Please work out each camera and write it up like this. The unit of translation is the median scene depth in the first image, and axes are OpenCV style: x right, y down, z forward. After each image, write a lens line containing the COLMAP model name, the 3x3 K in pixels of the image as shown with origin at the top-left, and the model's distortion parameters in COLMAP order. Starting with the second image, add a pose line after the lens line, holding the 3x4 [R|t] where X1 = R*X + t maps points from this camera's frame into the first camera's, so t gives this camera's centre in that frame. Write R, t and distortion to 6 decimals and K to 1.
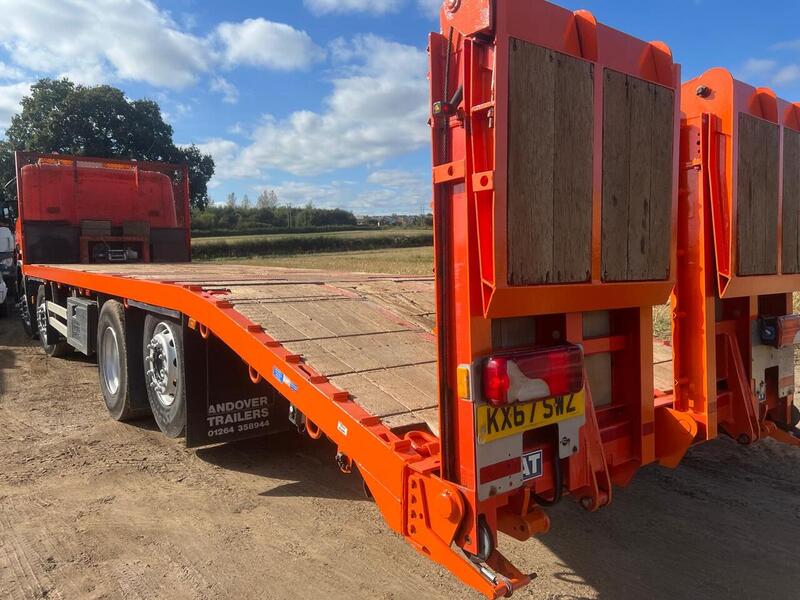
lens RADIAL K [[591.6, 0, 400.0], [0, 591.6, 302.5], [0, 0, 1]] dist [0.066091, -0.079920]
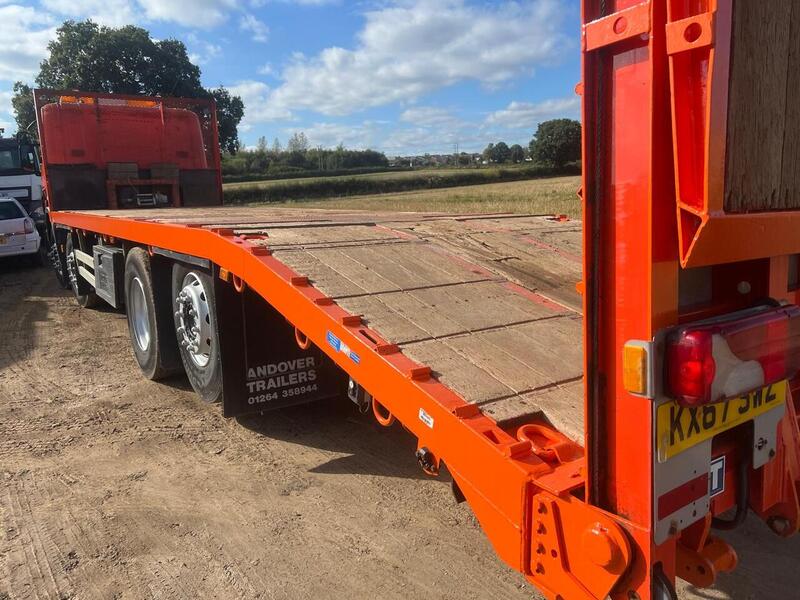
lens RADIAL K [[592.4, 0, 400.0], [0, 592.4, 300.0], [0, 0, 1]] dist [0.050088, -0.058337]
pose [[0.998330, -0.011980, -0.056519, -0.052859], [0.017090, 0.995721, 0.090819, -0.000623], [0.055189, -0.091633, 0.994262, 0.171611]]
